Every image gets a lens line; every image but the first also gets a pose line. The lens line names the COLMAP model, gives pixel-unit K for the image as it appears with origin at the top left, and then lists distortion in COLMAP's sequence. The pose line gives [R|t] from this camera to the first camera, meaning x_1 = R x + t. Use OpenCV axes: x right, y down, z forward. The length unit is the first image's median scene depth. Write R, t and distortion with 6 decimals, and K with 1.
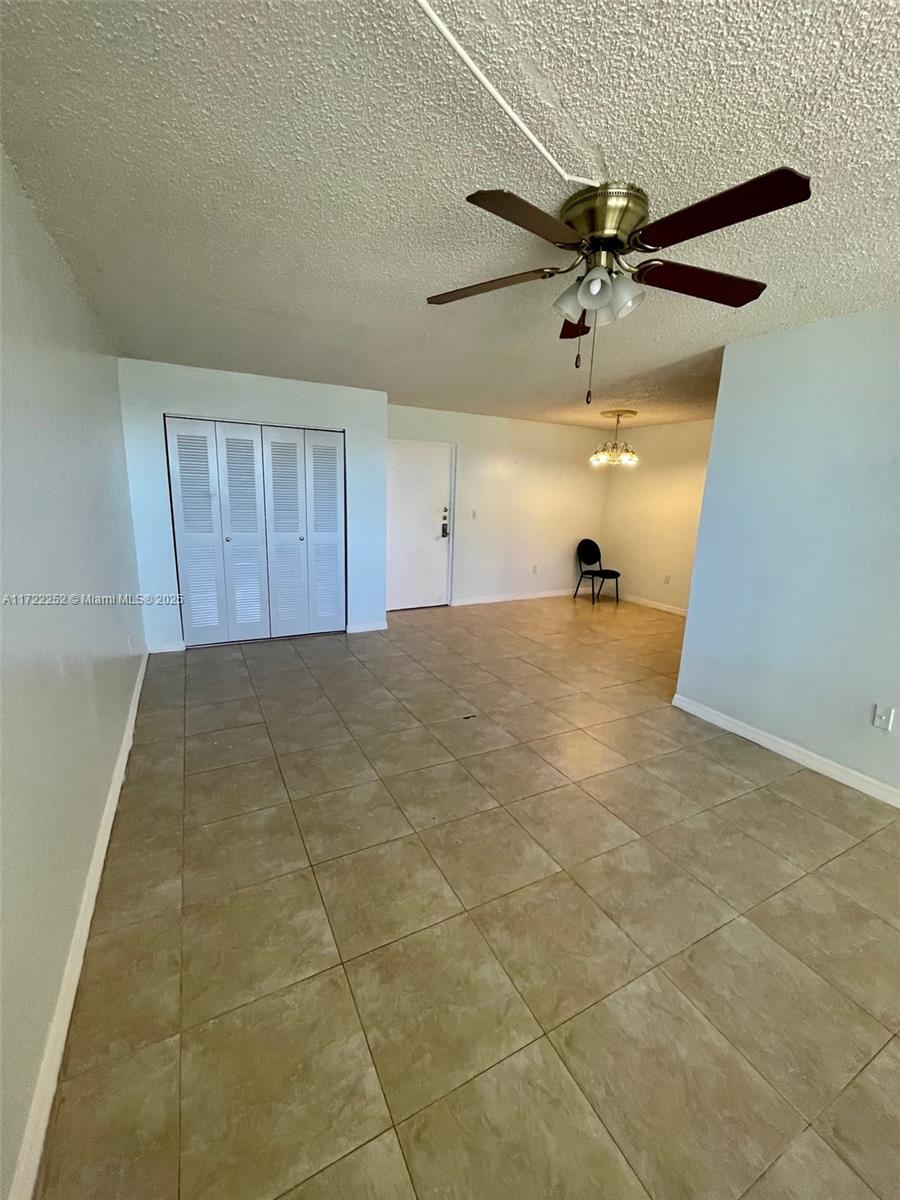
lens RADIAL K [[484.8, 0, 449.5], [0, 484.8, 599.7], [0, 0, 1]] dist [0.000143, 0.000123]
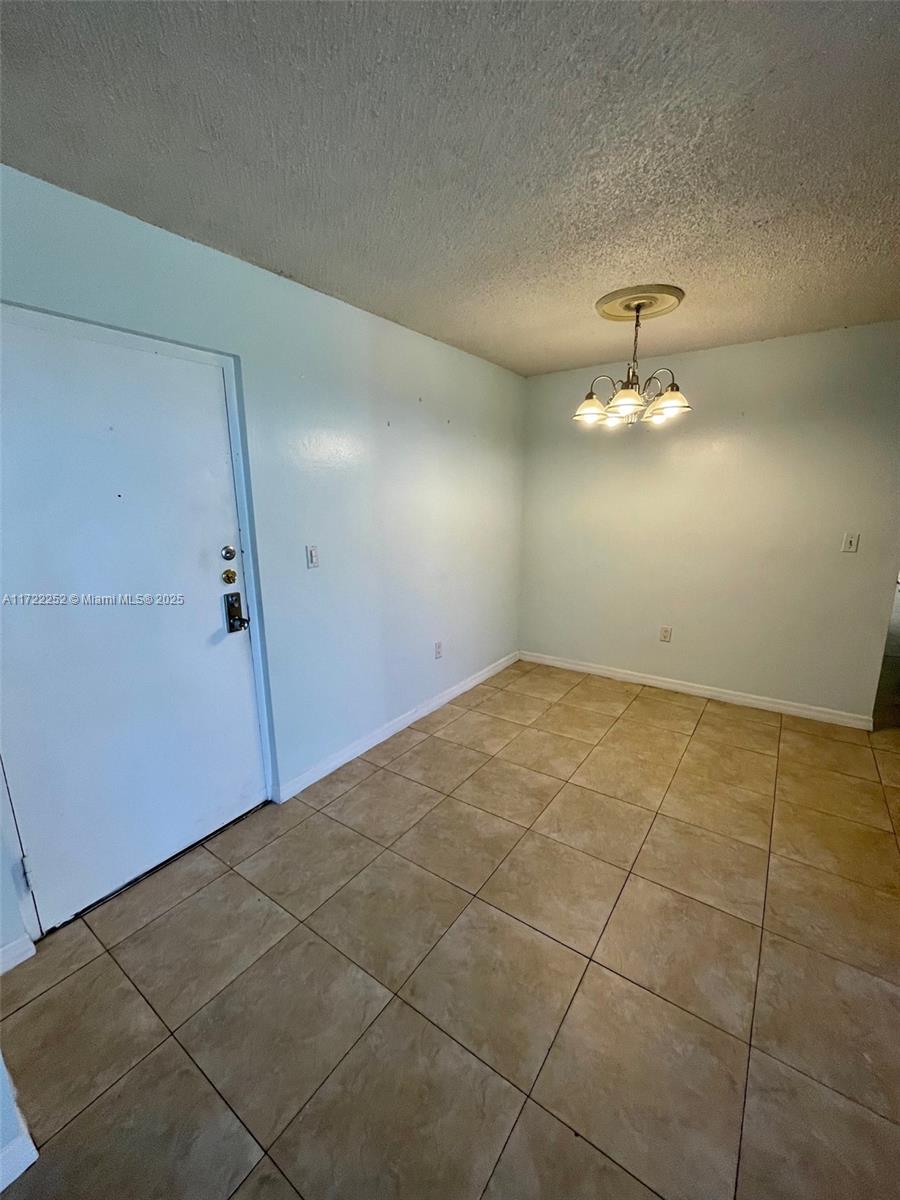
lens RADIAL K [[484.8, 0, 455.0], [0, 484.8, 605.2], [0, 0, 1]] dist [0.000143, 0.000123]
pose [[0.891573, -0.137013, 0.431654, -0.038150], [0.135441, 0.990183, 0.034546, -0.299169], [-0.432149, 0.027664, 0.901378, 1.340309]]
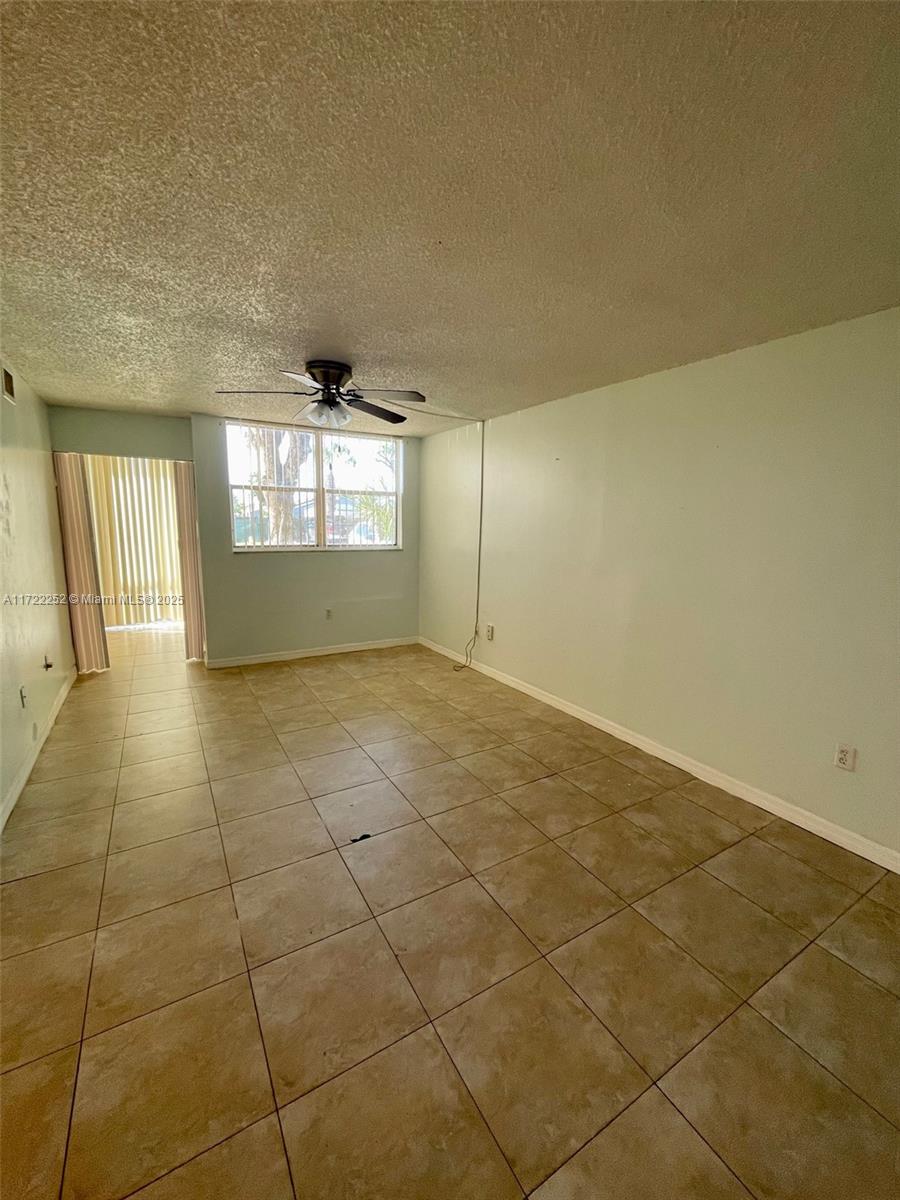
lens RADIAL K [[484.8, 0, 450.8], [0, 484.8, 600.9], [0, 0, 1]] dist [0.000143, 0.000123]
pose [[-0.996957, -0.040920, -0.066342, -0.033138], [-0.062753, 0.926223, 0.371716, -0.409057], [0.046237, 0.374748, -0.925973, 1.785139]]
